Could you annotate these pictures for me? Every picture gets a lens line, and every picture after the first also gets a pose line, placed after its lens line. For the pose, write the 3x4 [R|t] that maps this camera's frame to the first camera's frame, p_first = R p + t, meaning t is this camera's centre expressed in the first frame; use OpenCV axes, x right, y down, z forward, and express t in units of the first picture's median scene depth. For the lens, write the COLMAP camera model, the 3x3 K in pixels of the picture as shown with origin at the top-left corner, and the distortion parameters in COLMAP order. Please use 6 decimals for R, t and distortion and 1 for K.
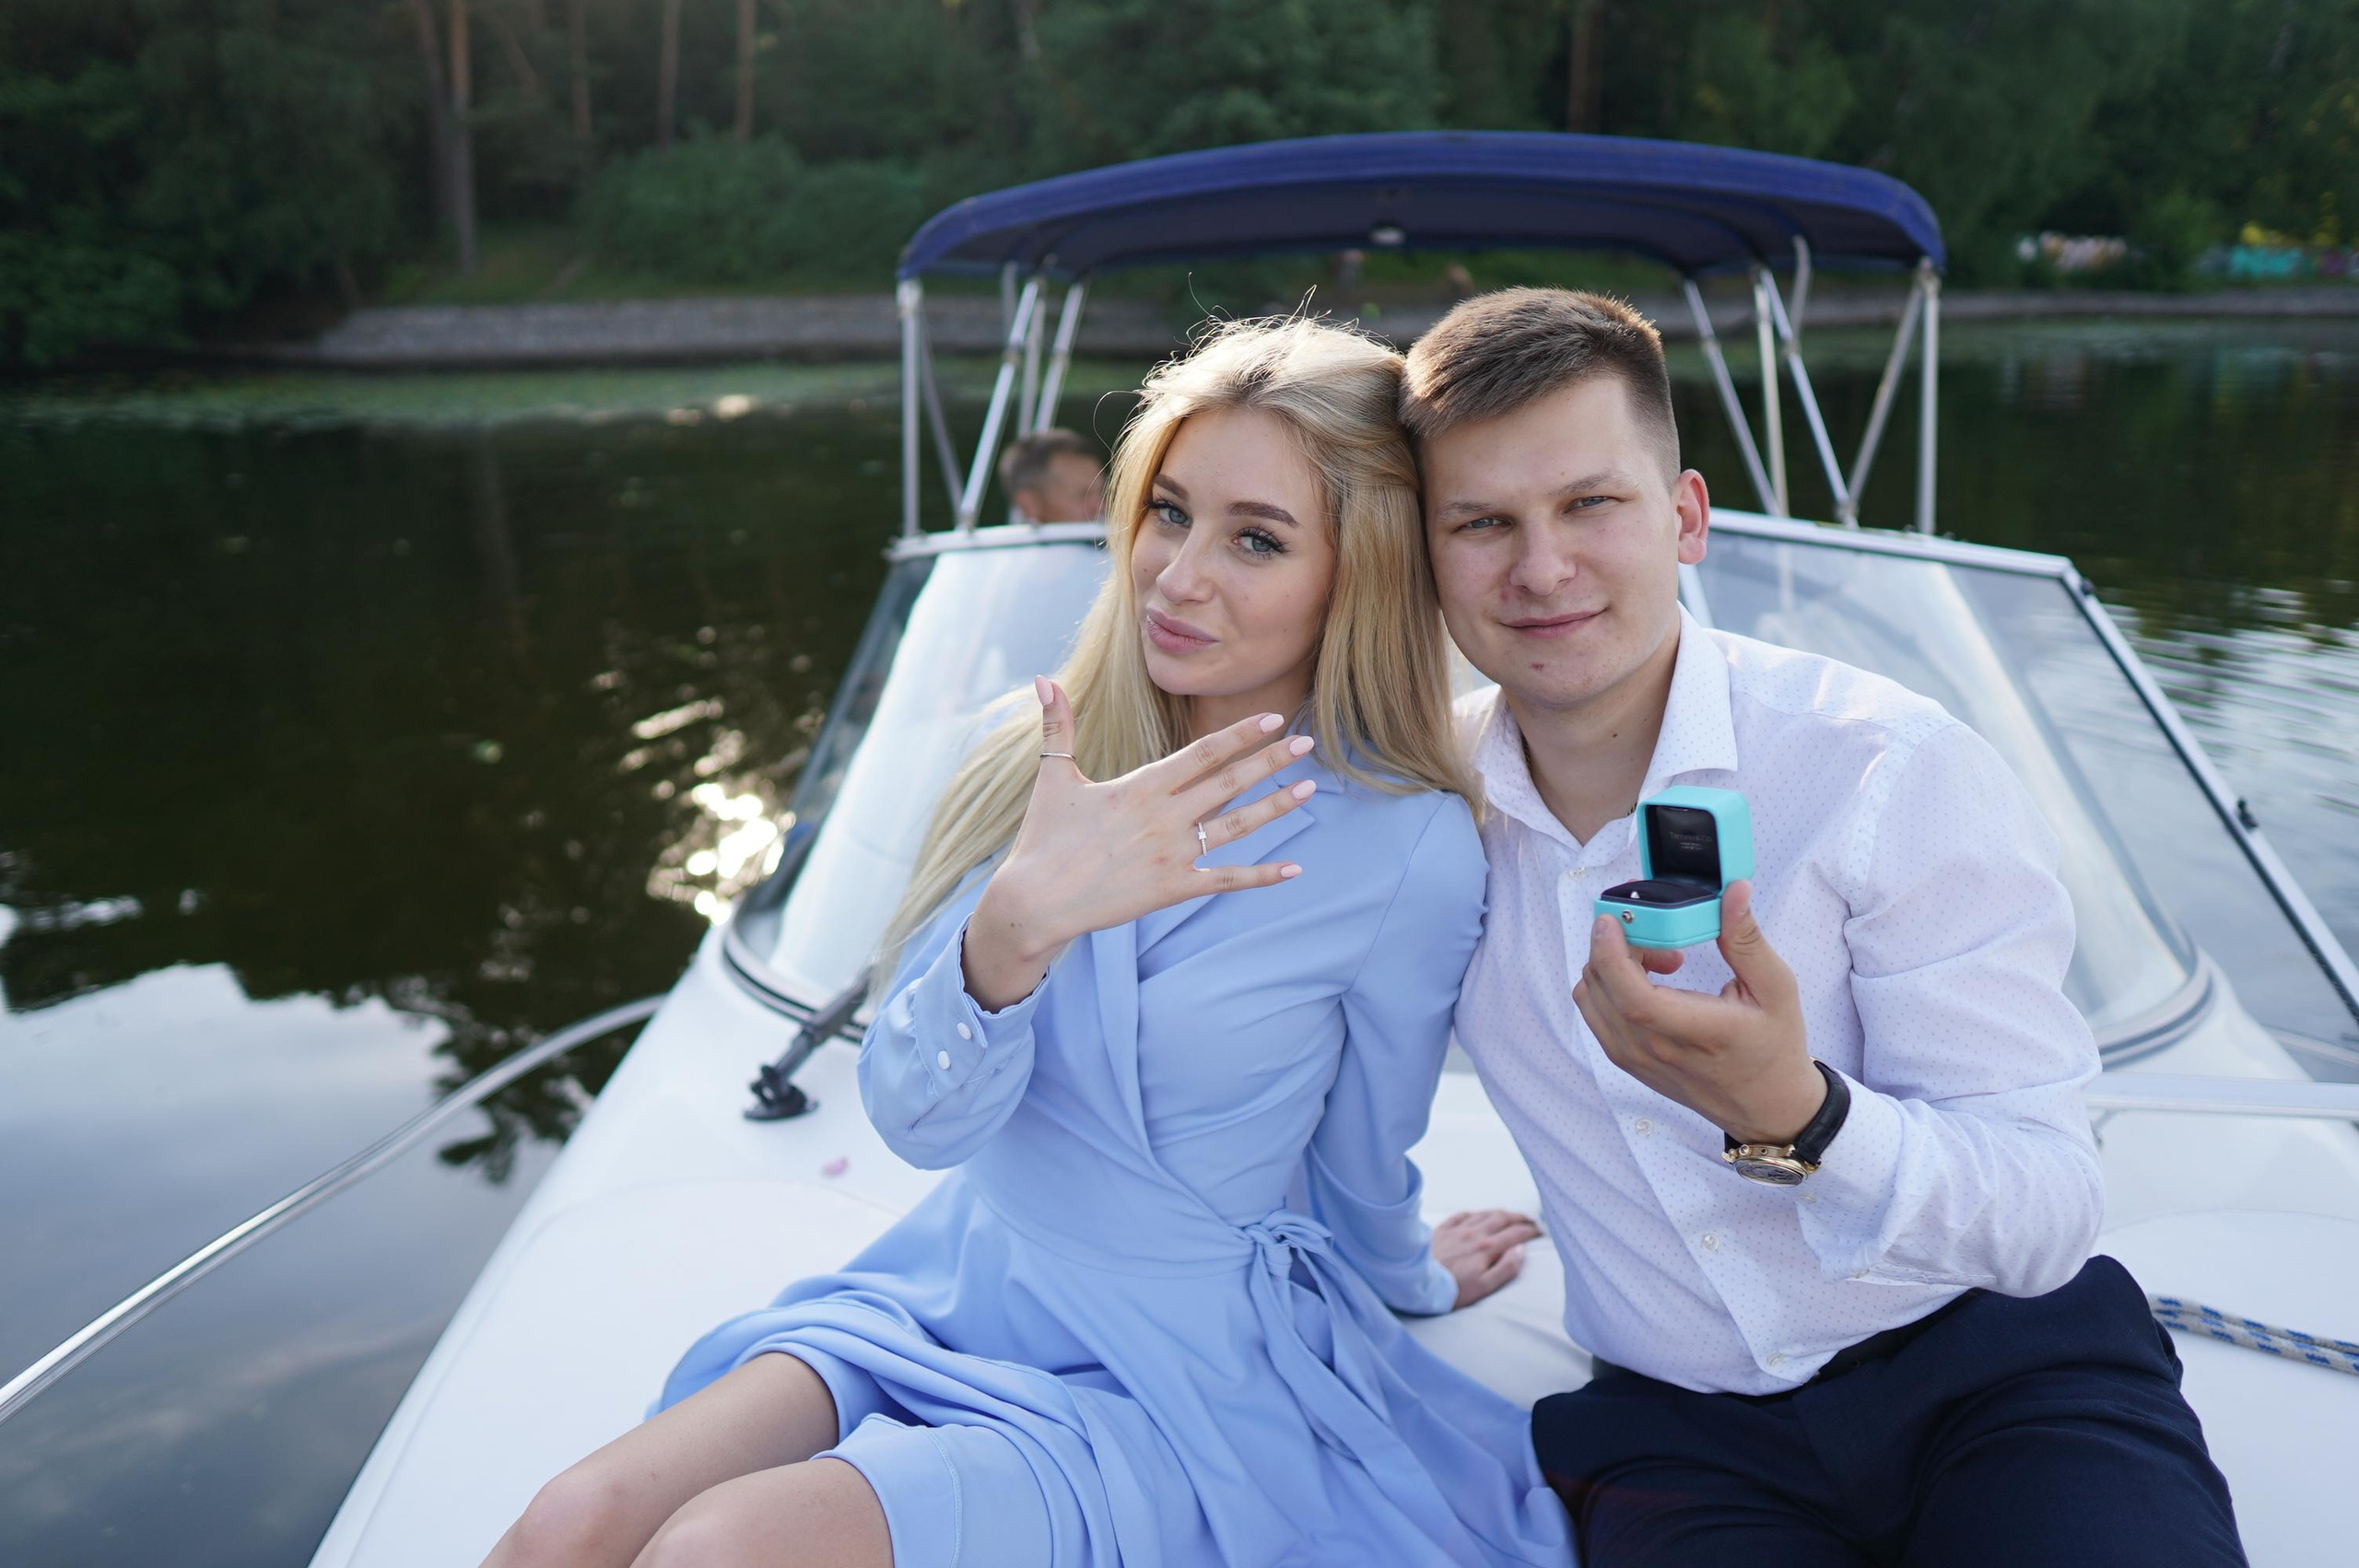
lens RADIAL K [[1650.4, 0, 1179.5], [0, 1650.4, 784.0], [0, 0, 1]] dist [-0.162300, 0.115691]
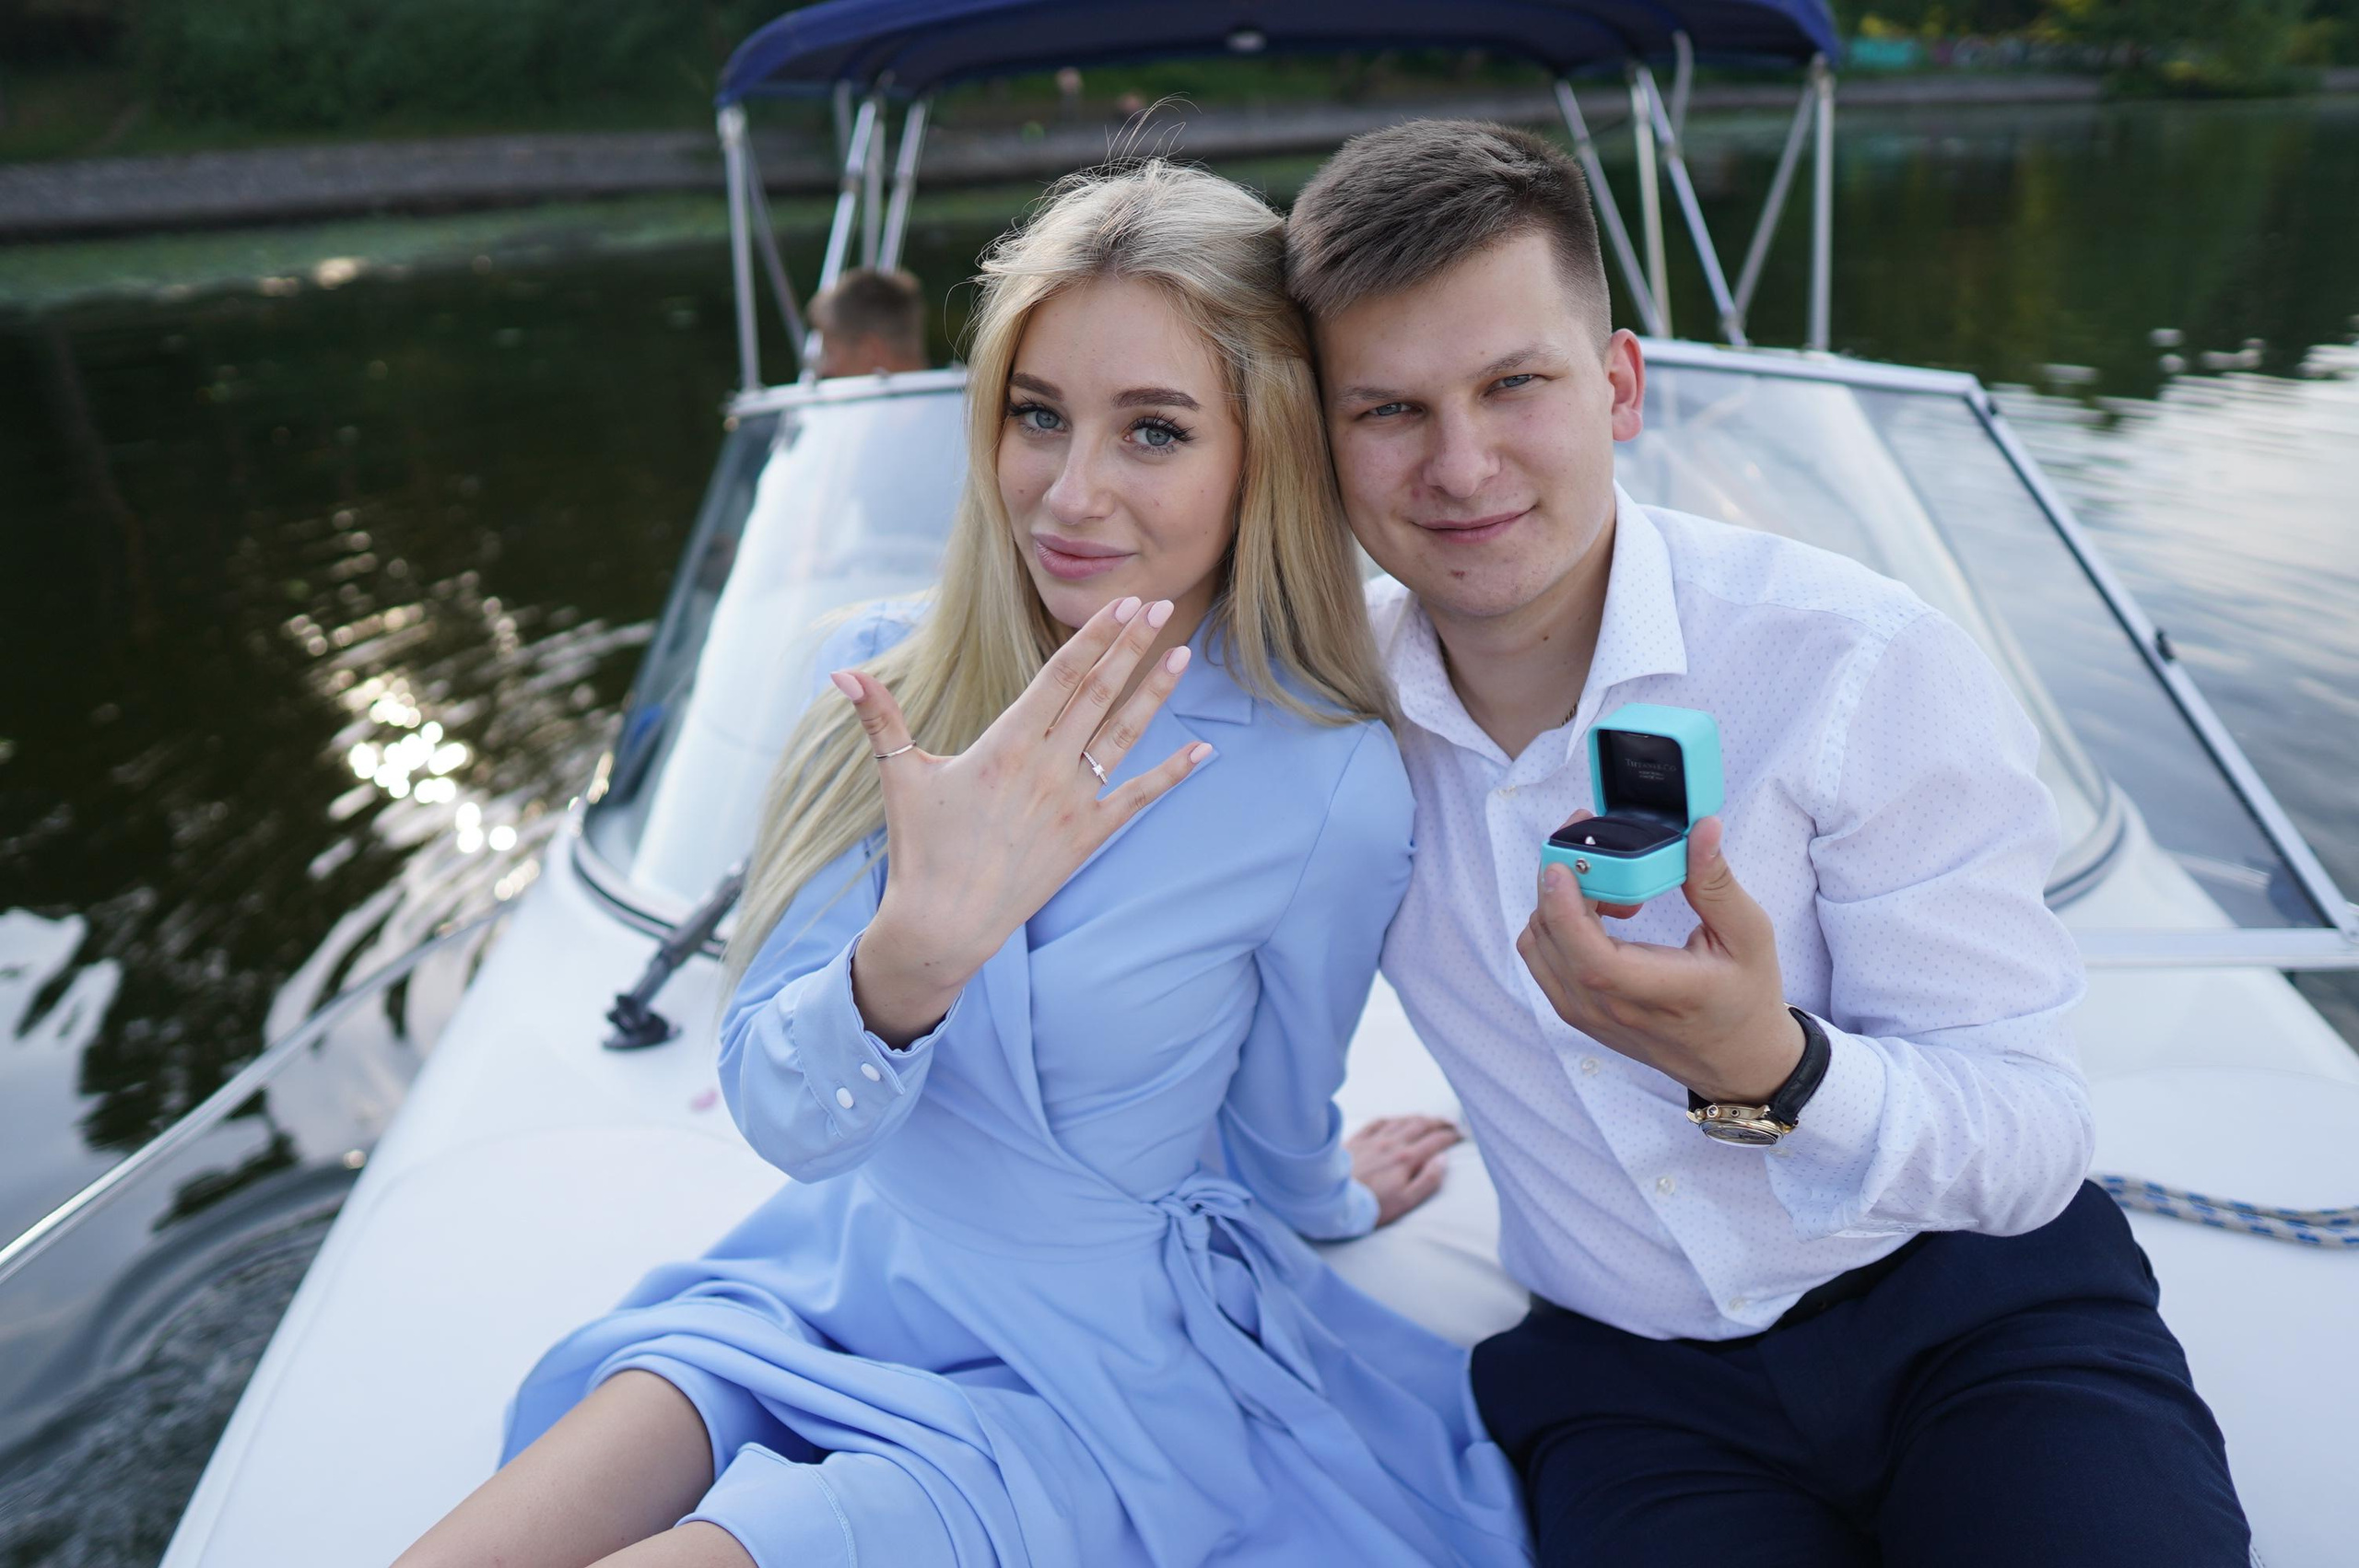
lens RADIAL K [[1667.1, 0, 1179.5], [0, 1667.1, 784.0], [0, 0, 1]] dist [-0.103677, 0.060340]
pose [[0.996196, -0.047987, 0.072731, -0.002380], [0.040467, 0.994006, 0.101561, -0.050575], [-0.077169, -0.098232, 0.992167, 0.114066]]
